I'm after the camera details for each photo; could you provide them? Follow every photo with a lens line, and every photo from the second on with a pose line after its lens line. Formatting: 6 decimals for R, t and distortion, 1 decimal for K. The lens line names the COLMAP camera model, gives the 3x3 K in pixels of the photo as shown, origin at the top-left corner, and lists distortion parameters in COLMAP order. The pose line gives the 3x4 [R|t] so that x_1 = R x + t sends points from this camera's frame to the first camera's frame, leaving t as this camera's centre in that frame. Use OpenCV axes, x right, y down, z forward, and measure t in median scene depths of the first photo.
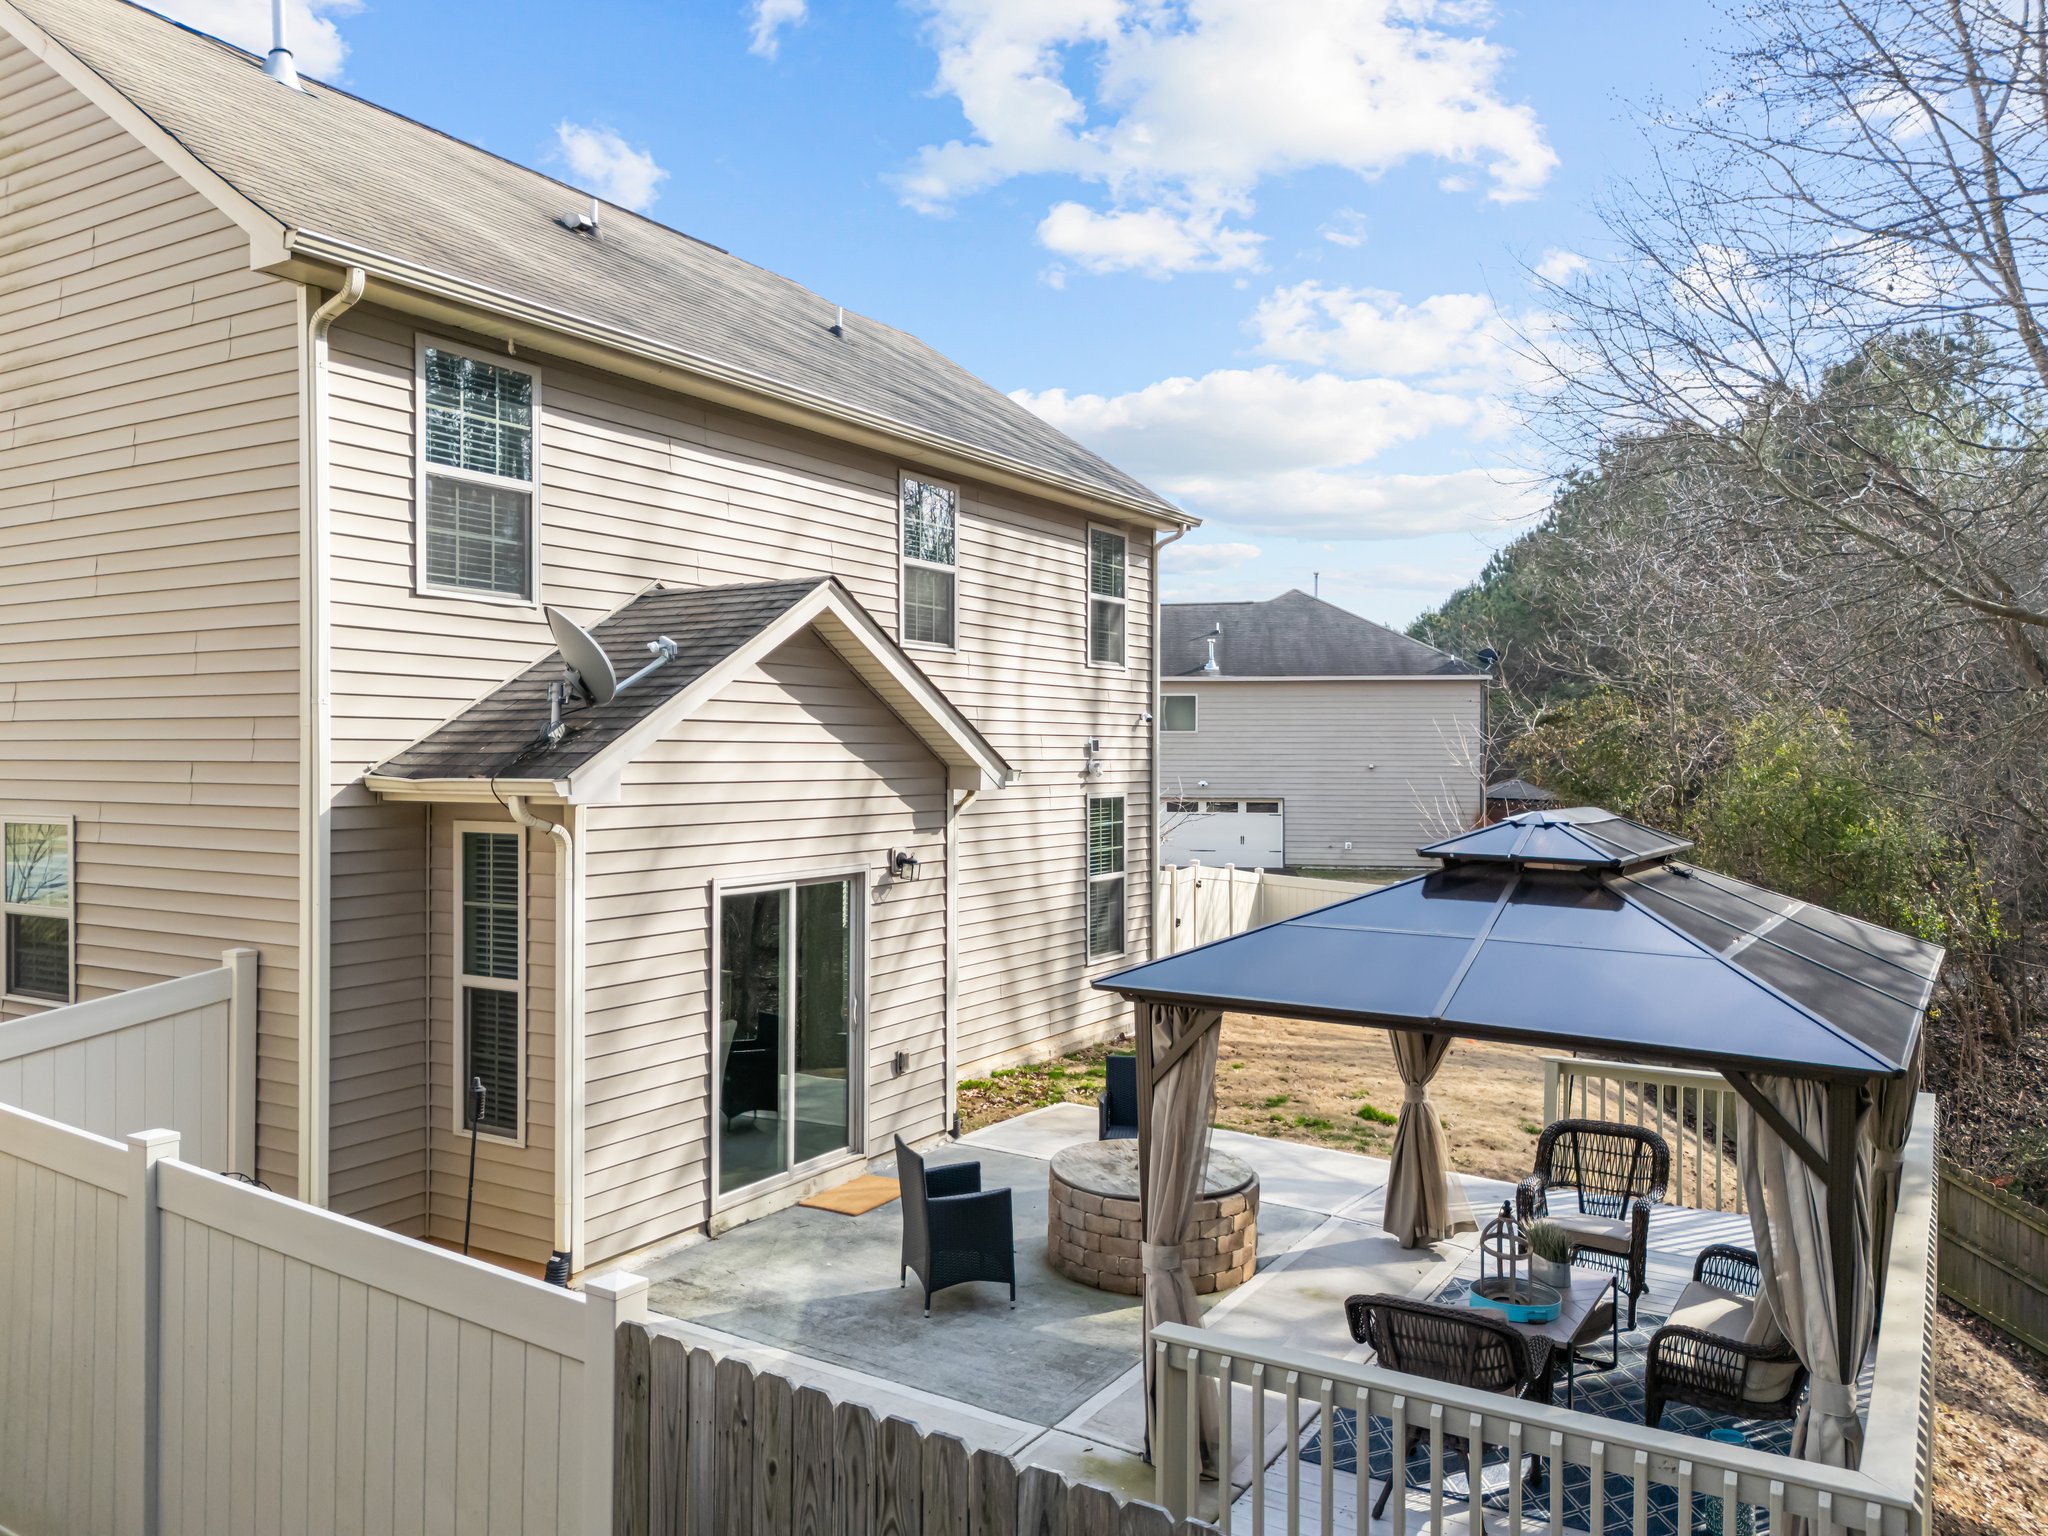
lens RADIAL K [[1520.1, 0, 1024.0], [0, 1520.1, 768.0], [0, 0, 1]] dist [0.053297, -0.053147]
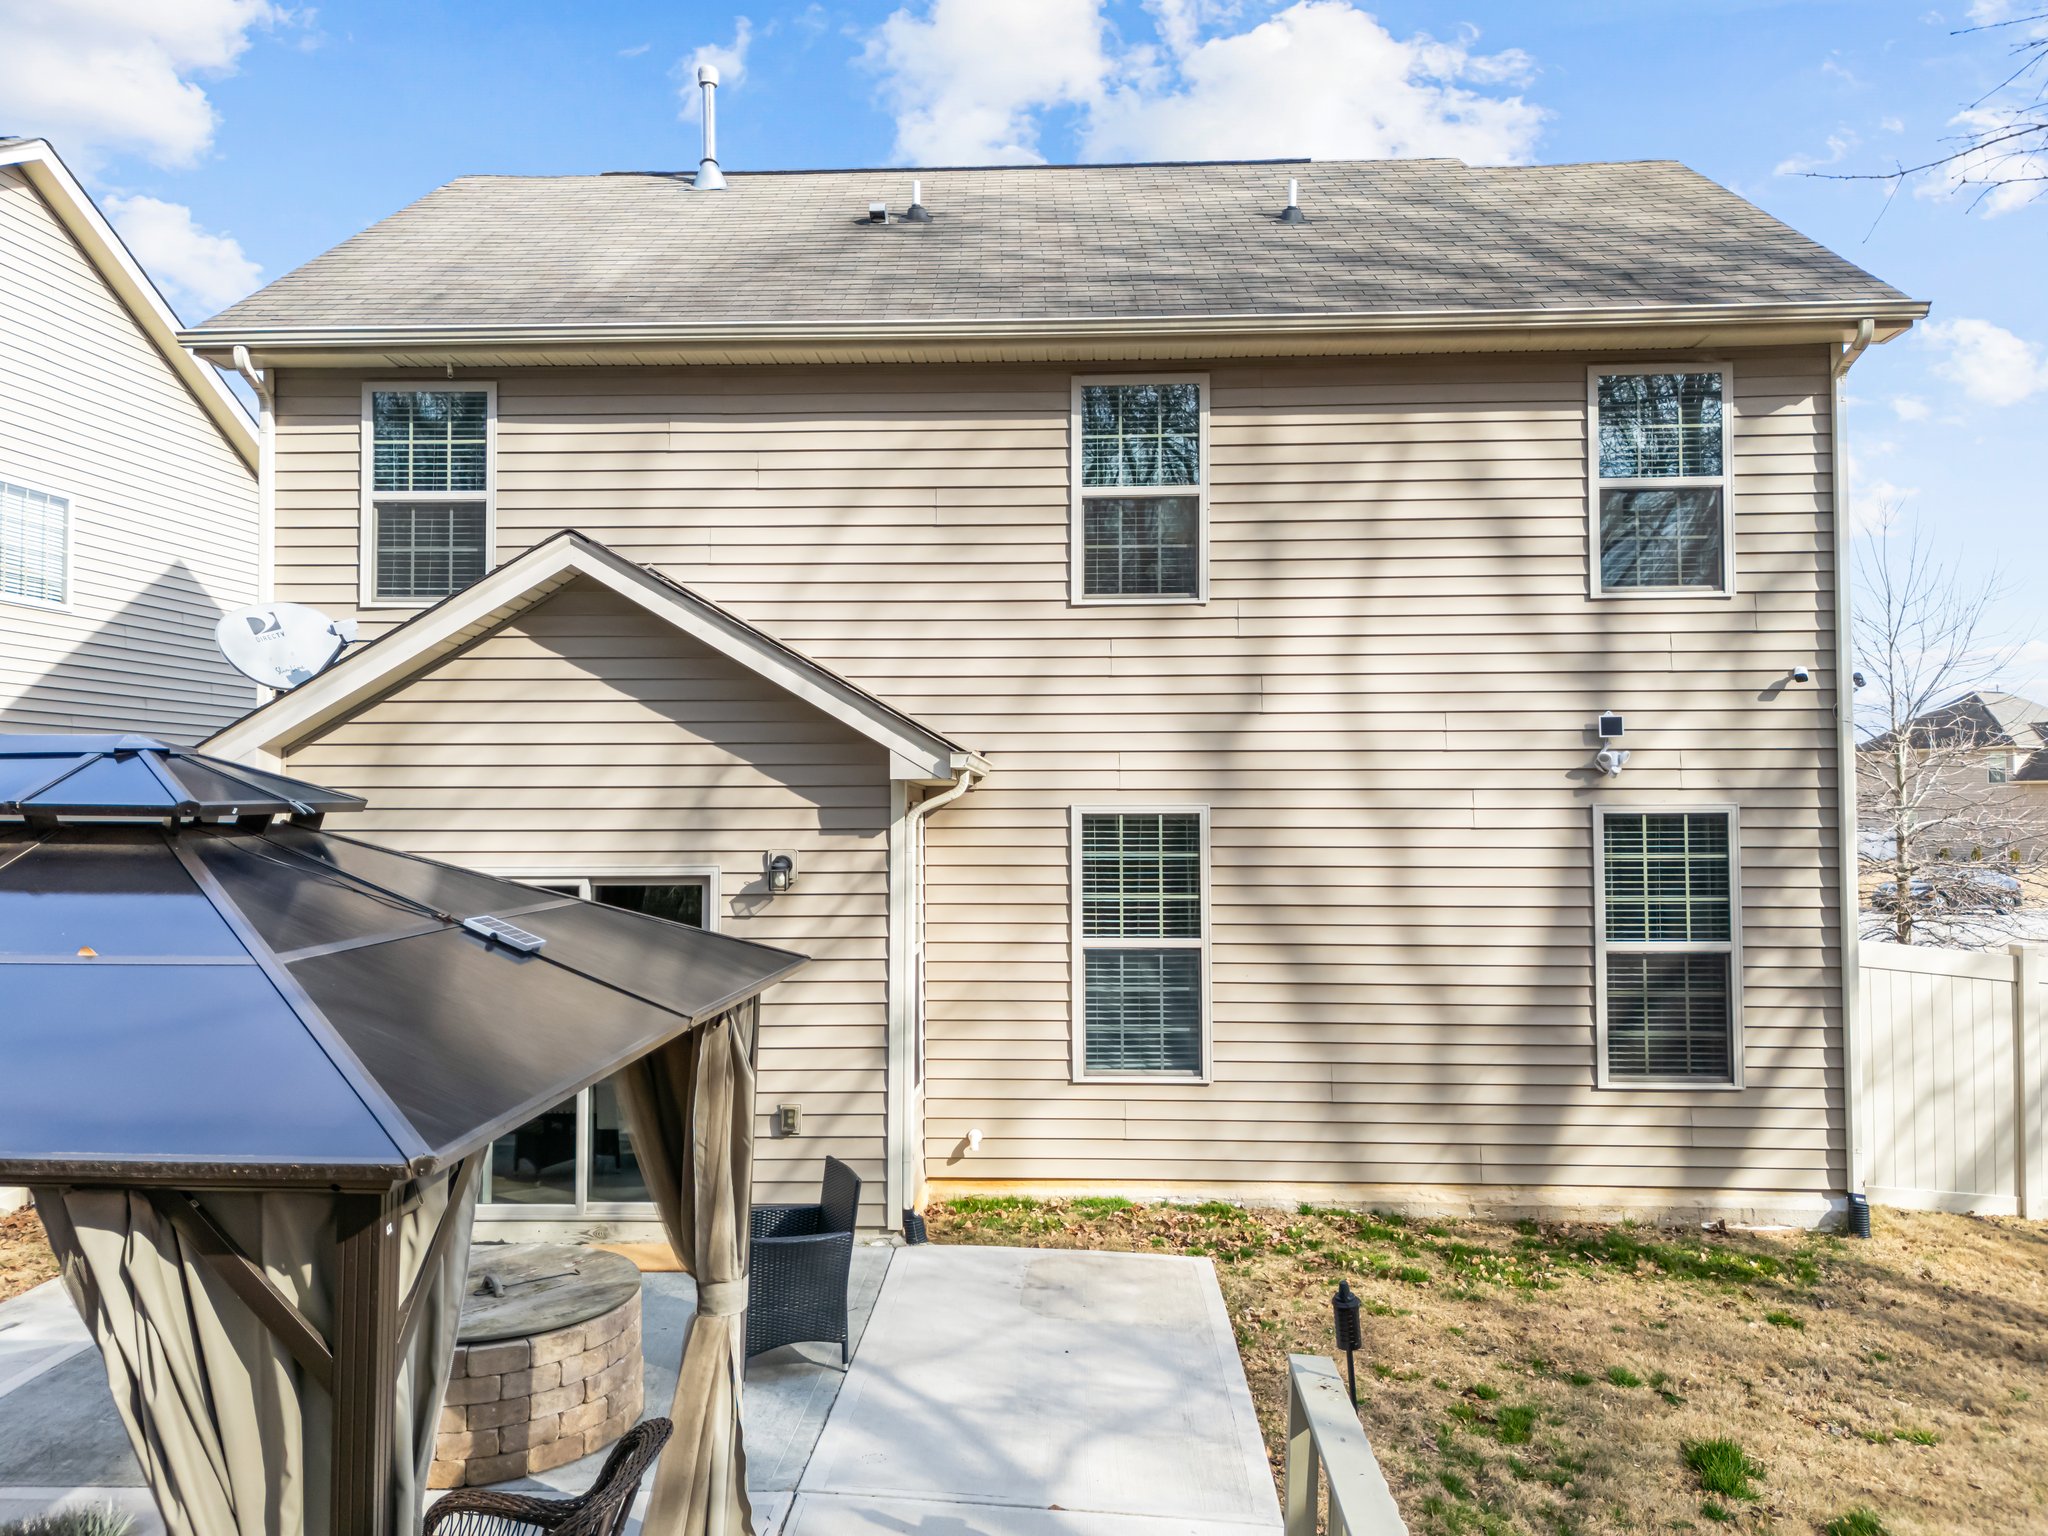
lens RADIAL K [[1520.1, 0, 1024.0], [0, 1520.1, 768.0], [0, 0, 1]] dist [0.053297, -0.053147]
pose [[0.478762, -0.033462, -0.877307, 0.576258], [-0.005596, 0.999137, -0.041162, 0.034709], [0.877927, 0.024617, 0.478161, 0.607509]]
